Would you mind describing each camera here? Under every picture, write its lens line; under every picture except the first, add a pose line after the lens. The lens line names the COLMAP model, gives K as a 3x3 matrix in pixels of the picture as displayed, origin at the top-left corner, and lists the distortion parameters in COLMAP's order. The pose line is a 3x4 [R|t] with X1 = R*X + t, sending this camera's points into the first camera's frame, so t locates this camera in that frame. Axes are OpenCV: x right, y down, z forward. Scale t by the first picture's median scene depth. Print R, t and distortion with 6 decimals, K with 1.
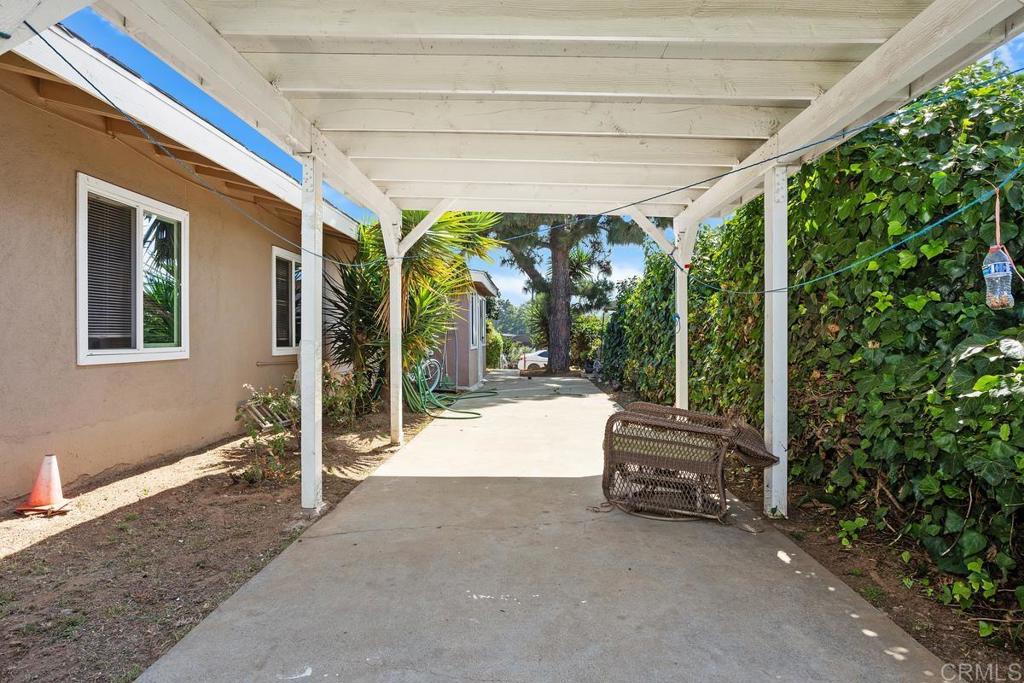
lens RADIAL K [[606.8, 0, 512.1], [0, 606.8, 339.4], [0, 0, 1]] dist [-0.017194, 0.003690]
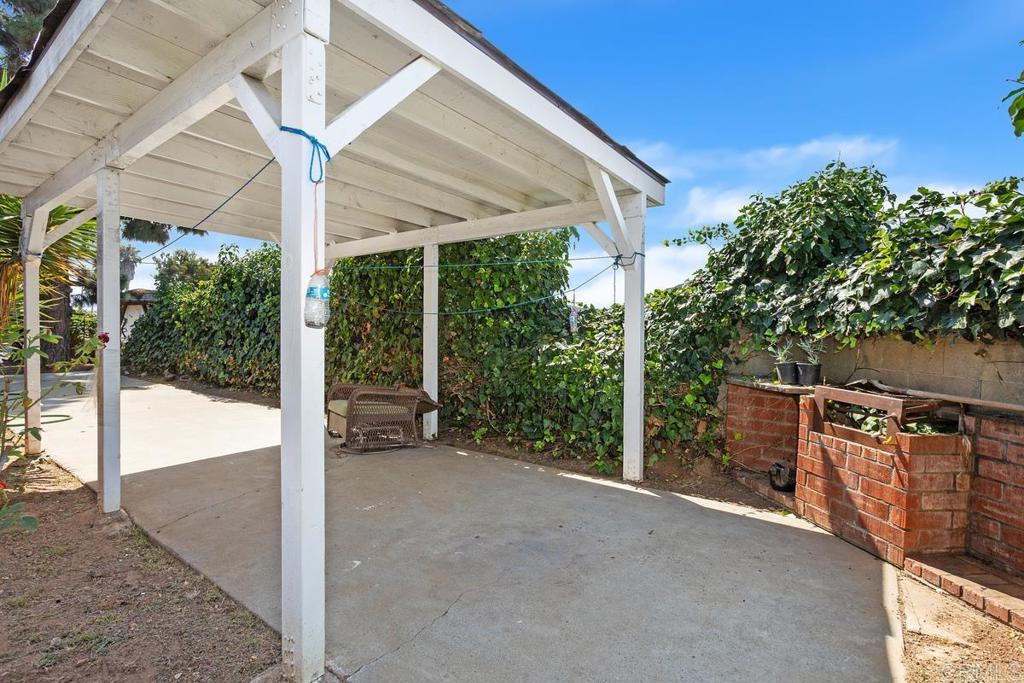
lens RADIAL K [[500.0, 0, 512.1], [0, 500.0, 338.7], [0, 0, 1]] dist [-0.039381, 0.019246]
pose [[0.569703, -0.018588, 0.821640, -0.821107], [0.000348, 0.999750, 0.022376, -0.049122], [-0.821850, -0.012461, 0.569567, -0.054281]]
